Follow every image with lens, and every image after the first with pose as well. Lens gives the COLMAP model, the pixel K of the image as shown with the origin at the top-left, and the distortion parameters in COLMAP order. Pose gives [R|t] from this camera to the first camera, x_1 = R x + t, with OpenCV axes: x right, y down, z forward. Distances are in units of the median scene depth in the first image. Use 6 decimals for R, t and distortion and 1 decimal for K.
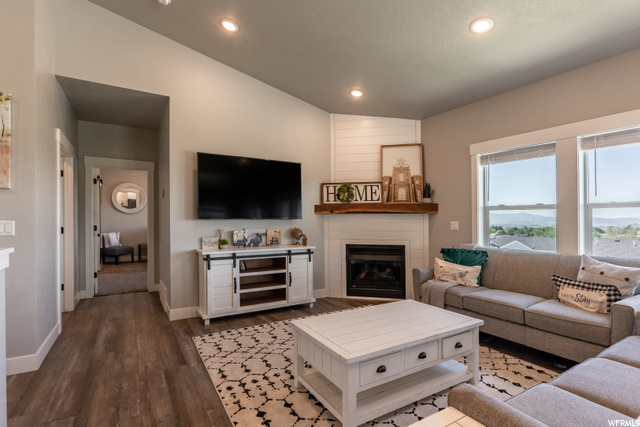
lens RADIAL K [[311.6, 0, 324.9], [0, 311.6, 217.0], [0, 0, 1]] dist [-0.004845, 0.001728]
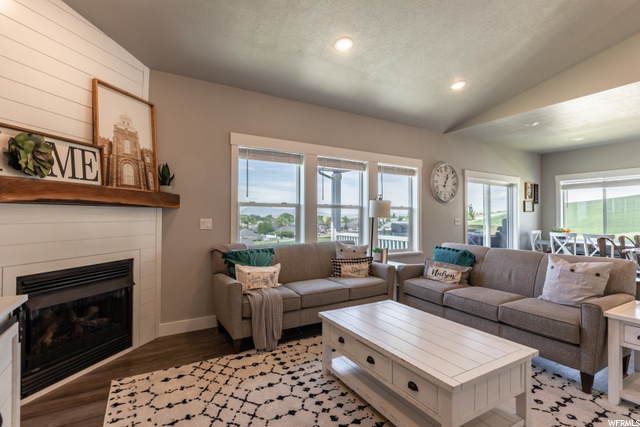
lens RADIAL K [[311.6, 0, 329.2], [0, 311.6, 211.9], [0, 0, 1]] dist [-0.004845, 0.001728]
pose [[0.010914, 0.010424, 0.999886, -0.398140], [-0.008771, 0.999908, -0.010329, 0.001372], [-0.999902, -0.008657, 0.011004, 0.681725]]
